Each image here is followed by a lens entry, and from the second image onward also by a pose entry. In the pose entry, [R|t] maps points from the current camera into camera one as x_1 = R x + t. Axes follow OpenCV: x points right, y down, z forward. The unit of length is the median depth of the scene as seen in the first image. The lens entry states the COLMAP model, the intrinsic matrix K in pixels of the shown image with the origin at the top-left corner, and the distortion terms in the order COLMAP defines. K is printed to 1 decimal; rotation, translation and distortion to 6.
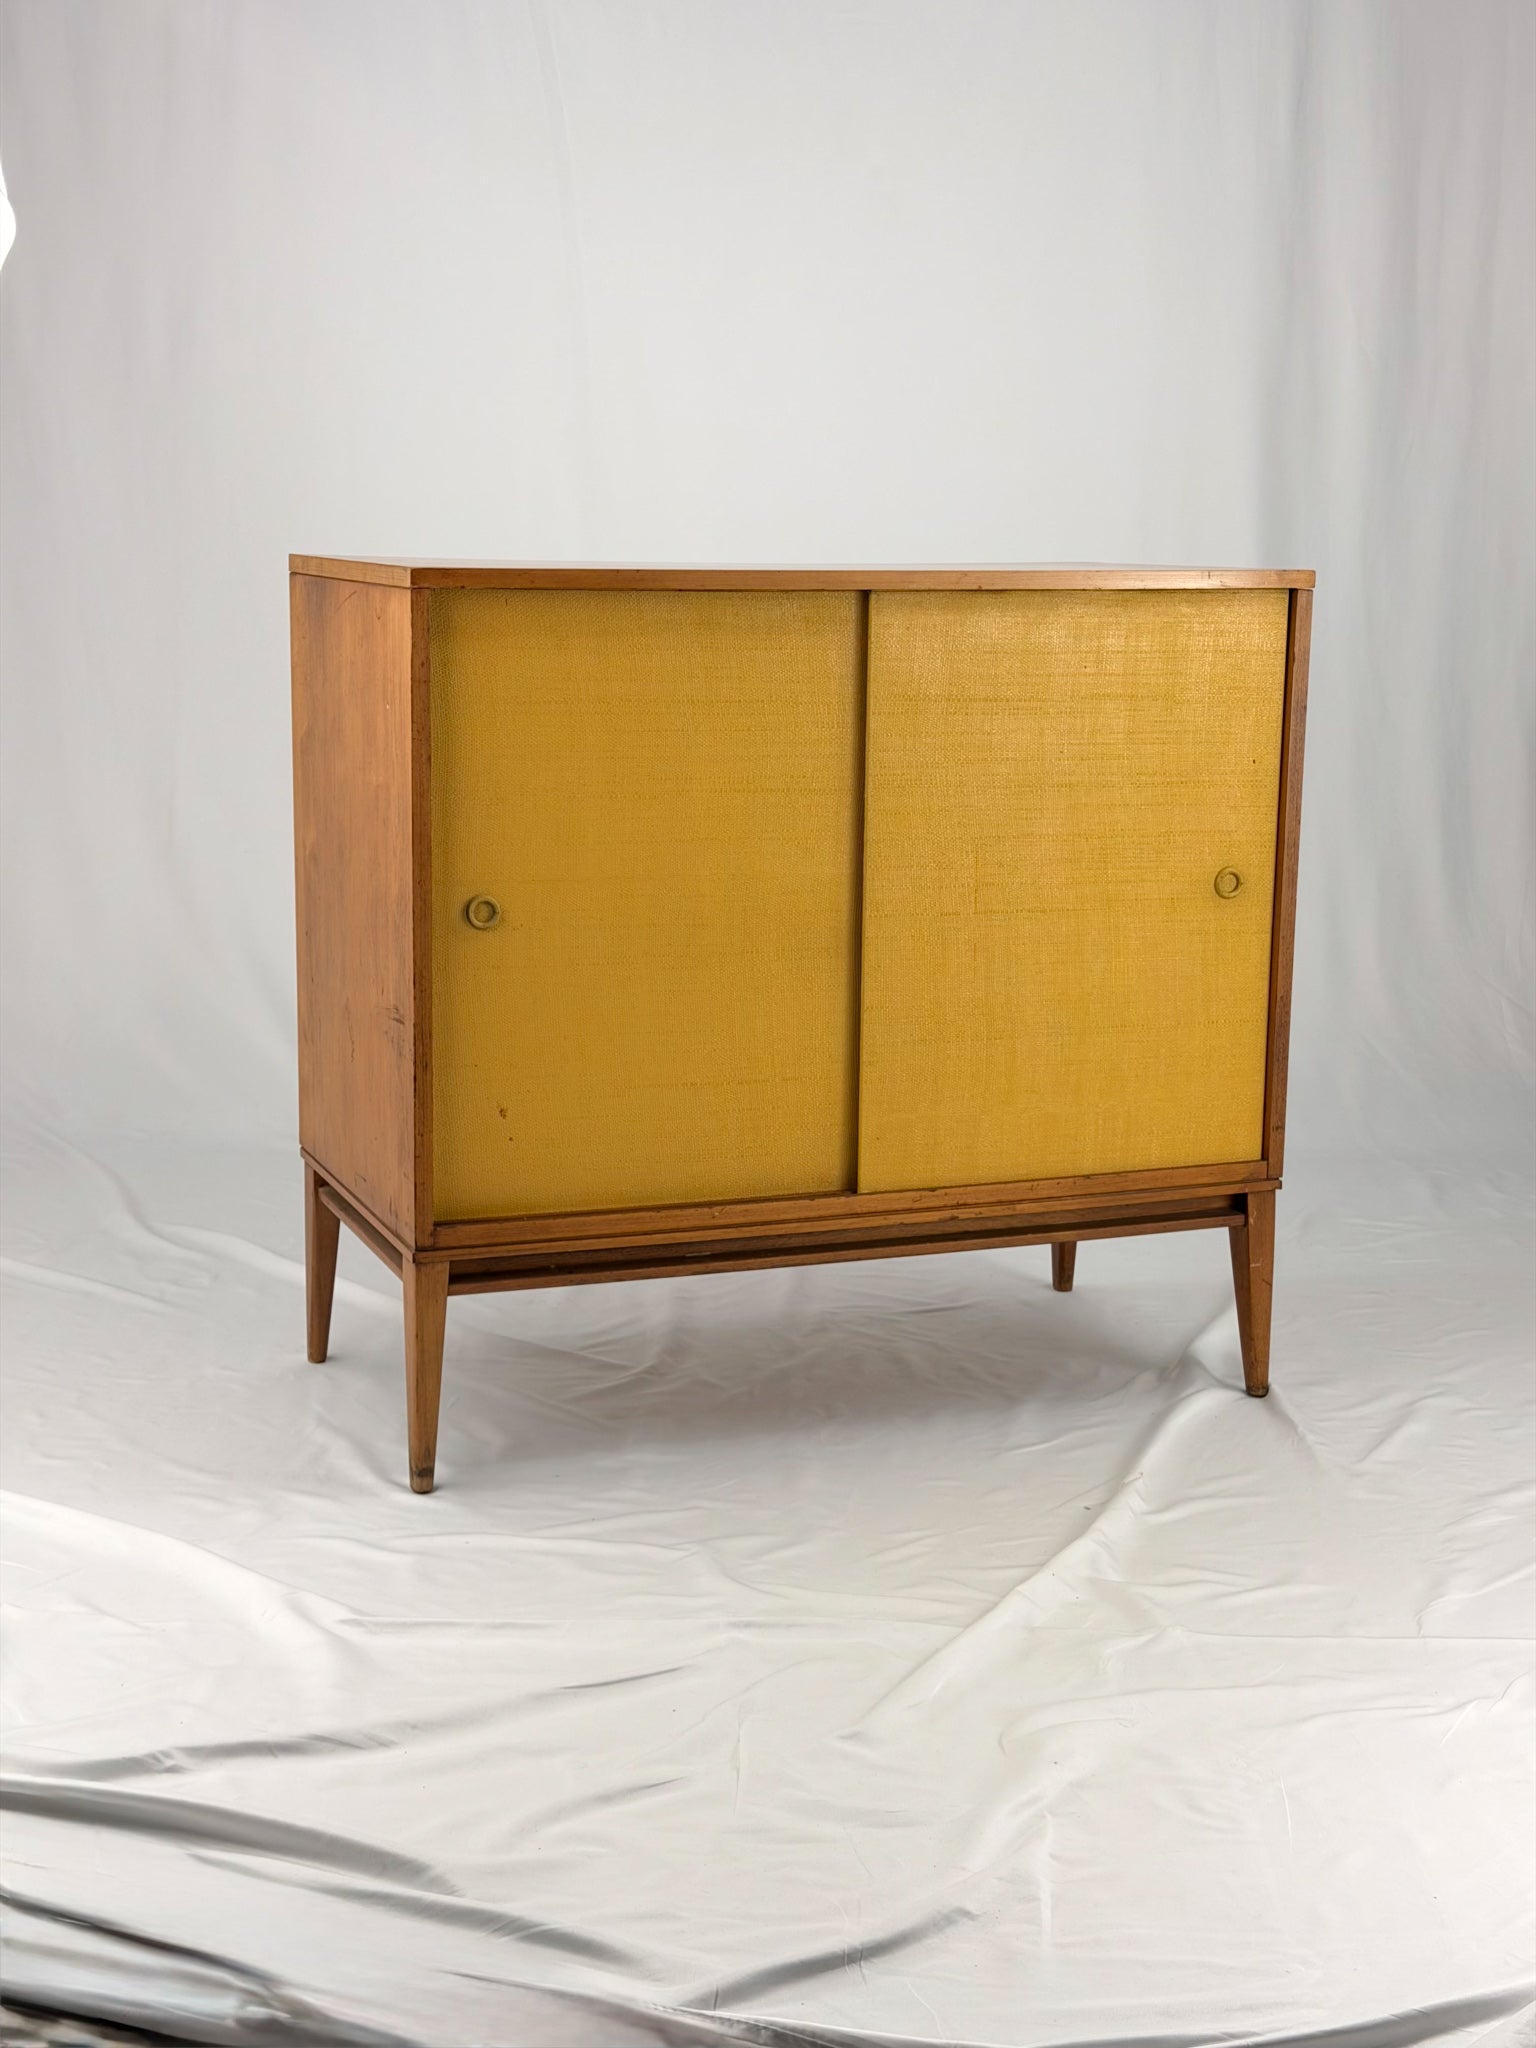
lens RADIAL K [[3302.6, 0, 762.7], [0, 3302.6, 1026.8], [0, 0, 1]] dist [0.090685, 0.000000]
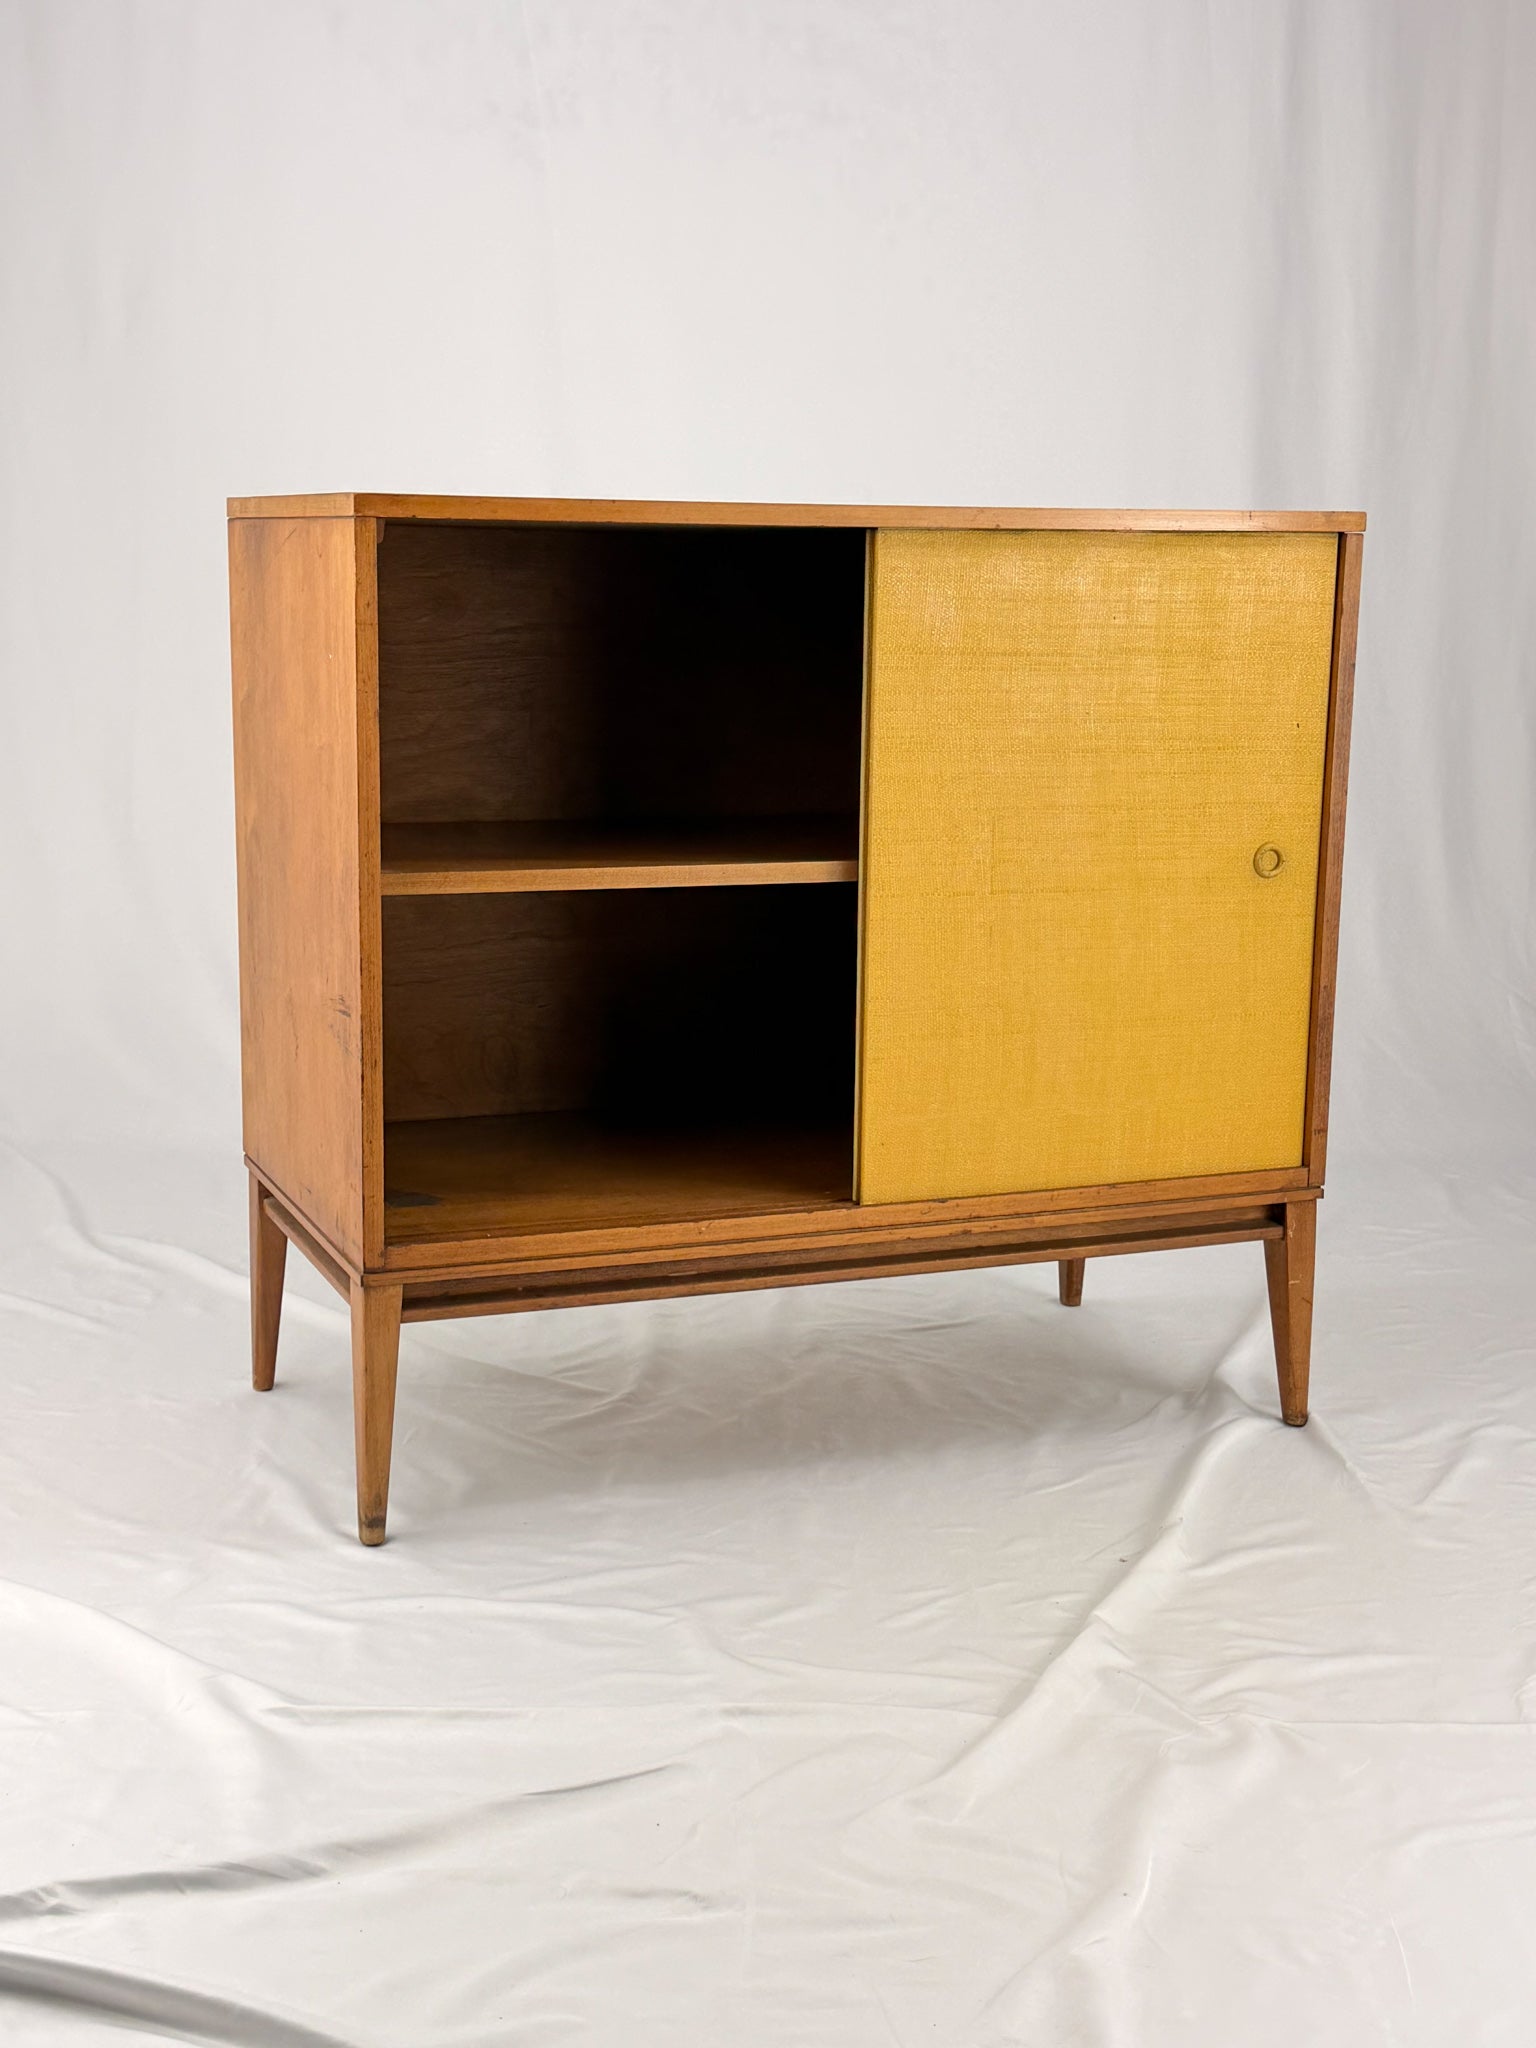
lens RADIAL K [[2914.9, 0, 768.1], [0, 2914.9, 1044.1], [0, 0, 1]] dist [0.113404, 0.000000]
pose [[0.999858, -0.001504, 0.016785, -0.009585], [0.001463, 0.999996, 0.002413, 0.004640], [-0.016788, -0.002389, 0.999856, 0.208116]]
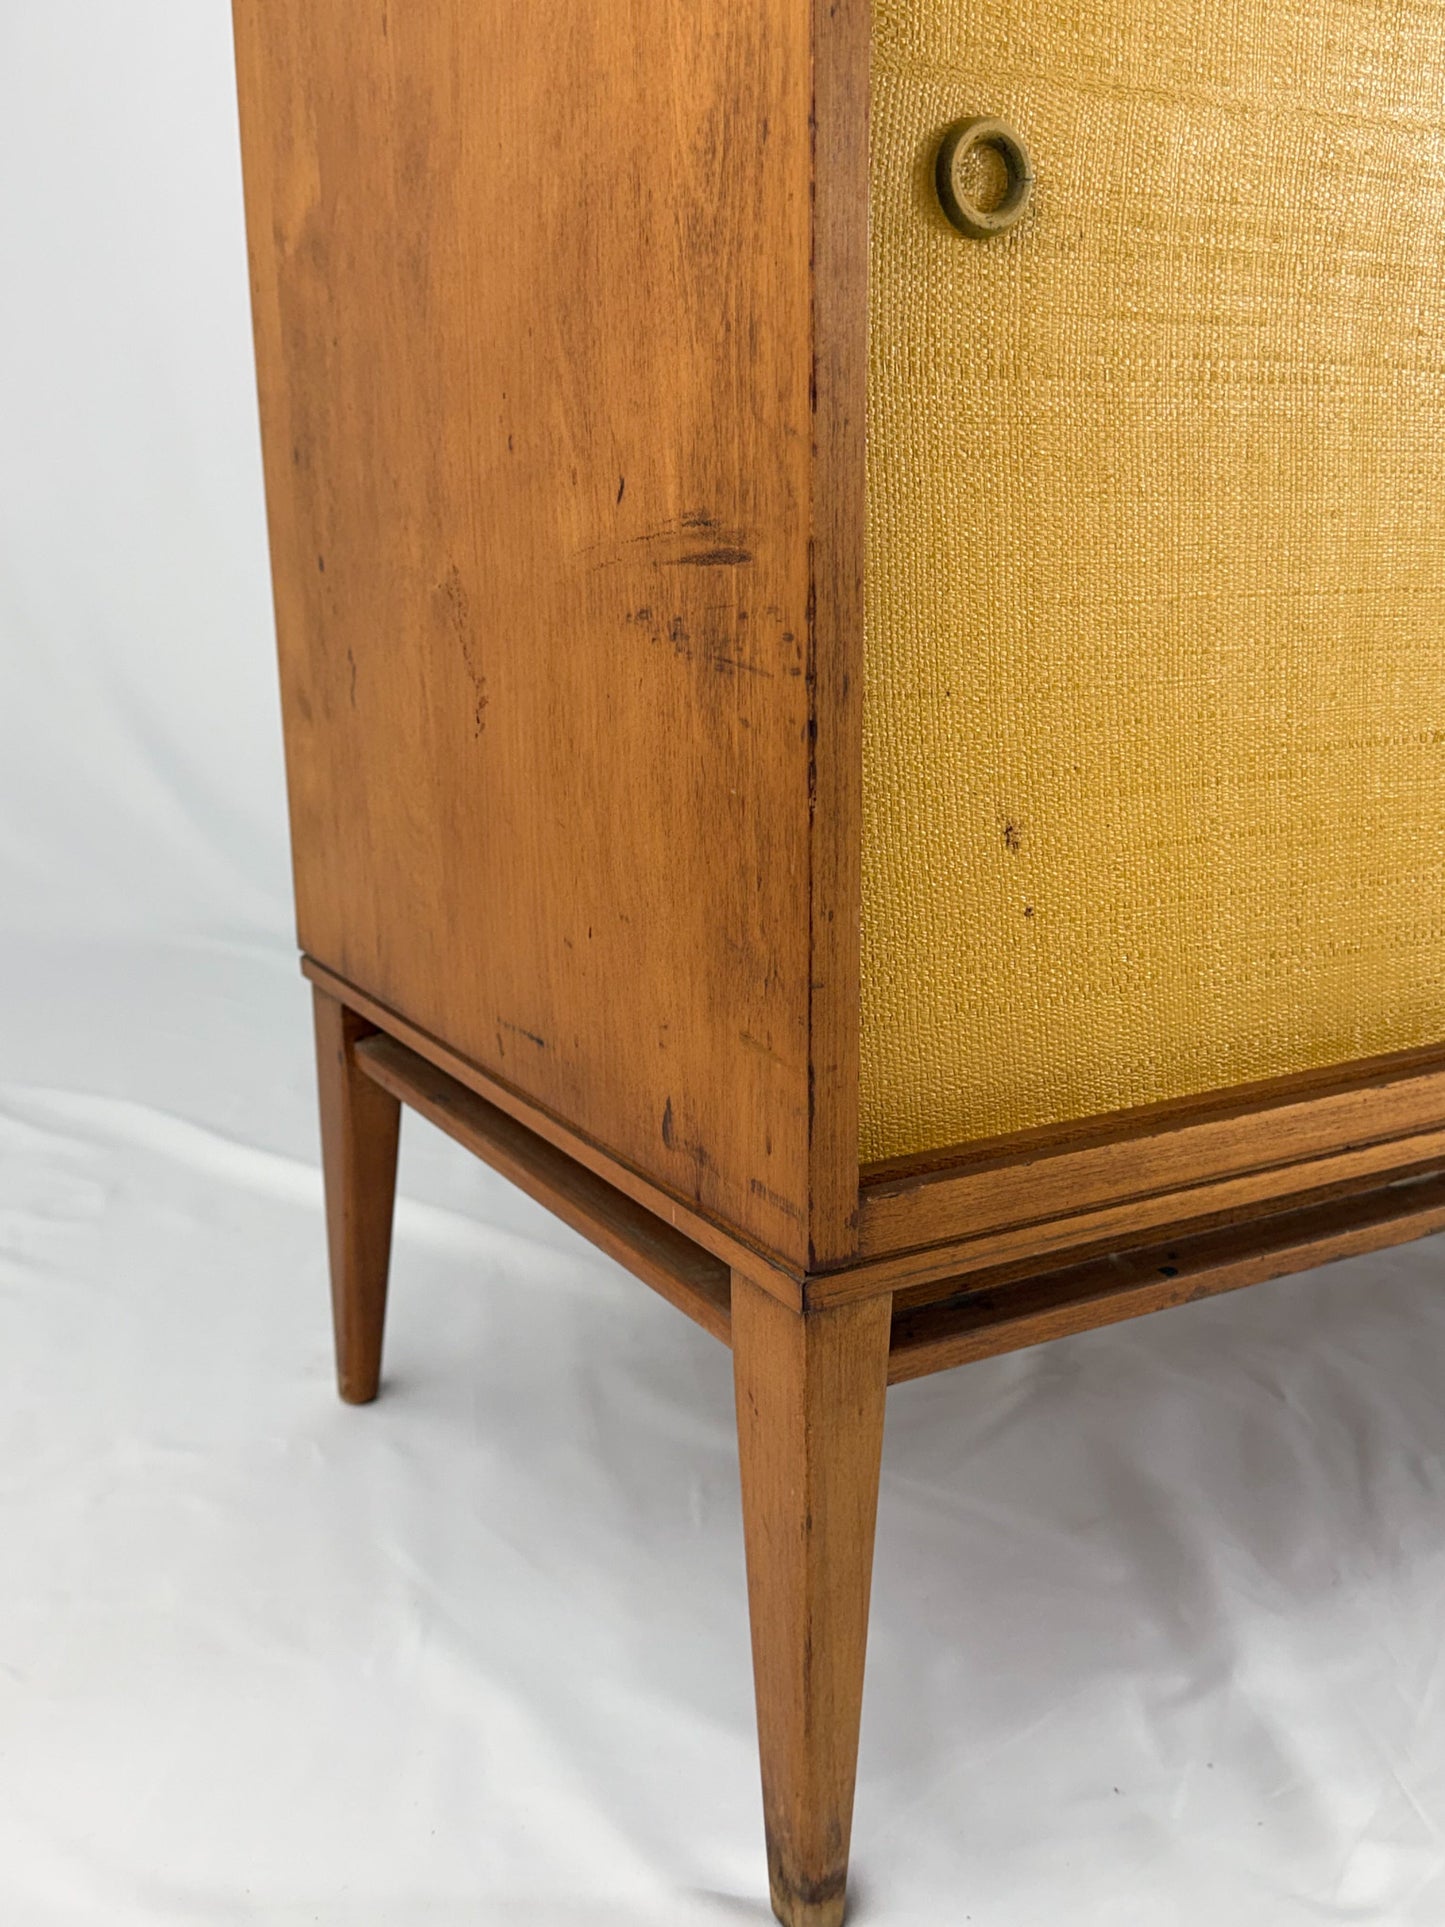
lens RADIAL K [[1982.6, 0, 721.2], [0, 1982.6, 950.9], [0, 0, 1]] dist [0.081051, 0.000000]
pose [[0.986525, -0.059036, 0.152588, -0.134331], [0.049451, 0.996602, 0.065868, 0.022103], [-0.155958, -0.057435, 0.986092, 0.775294]]
